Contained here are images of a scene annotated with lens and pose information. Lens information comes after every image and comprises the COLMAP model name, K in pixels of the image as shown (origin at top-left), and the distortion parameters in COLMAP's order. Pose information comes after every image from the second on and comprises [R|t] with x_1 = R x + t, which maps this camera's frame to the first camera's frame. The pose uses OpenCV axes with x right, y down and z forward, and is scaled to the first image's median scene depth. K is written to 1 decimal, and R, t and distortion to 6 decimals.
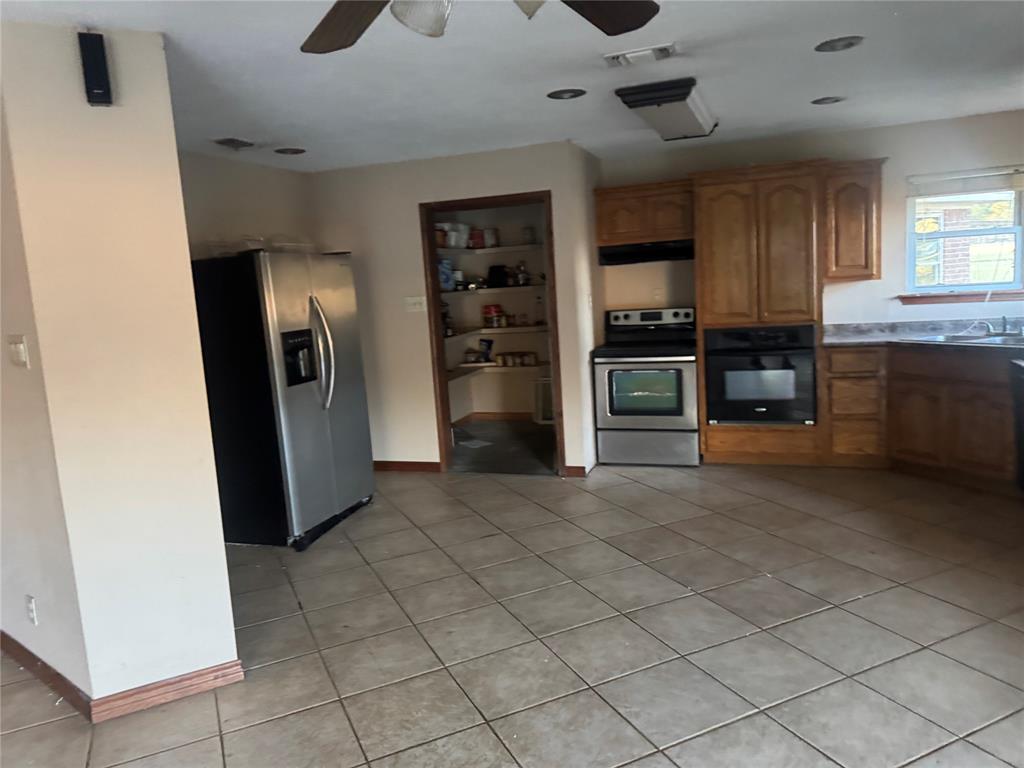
lens RADIAL K [[729.7, 0, 508.5], [0, 729.7, 377.7], [0, 0, 1]] dist [0.129121, -0.180542]
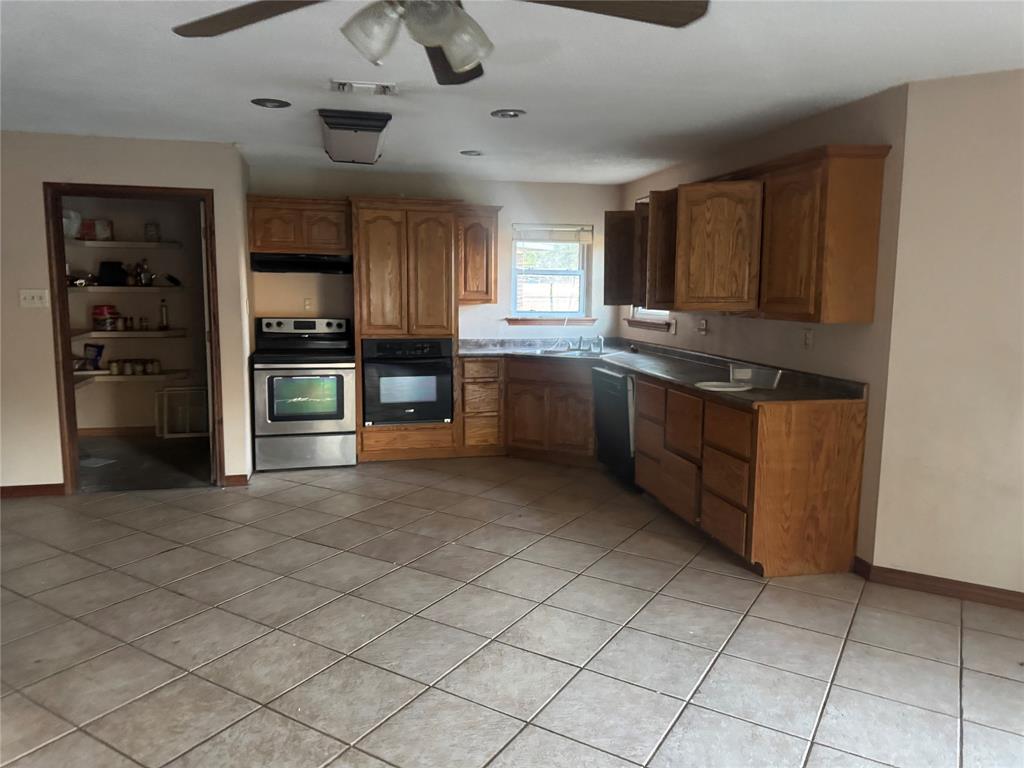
lens RADIAL K [[729.7, 0, 508.5], [0, 729.7, 377.7], [0, 0, 1]] dist [0.129121, -0.180542]
pose [[0.833060, 0.002954, 0.553175, -0.160627], [0.011627, 0.999671, -0.022849, 0.020011], [-0.553061, 0.025466, 0.832751, -0.025664]]
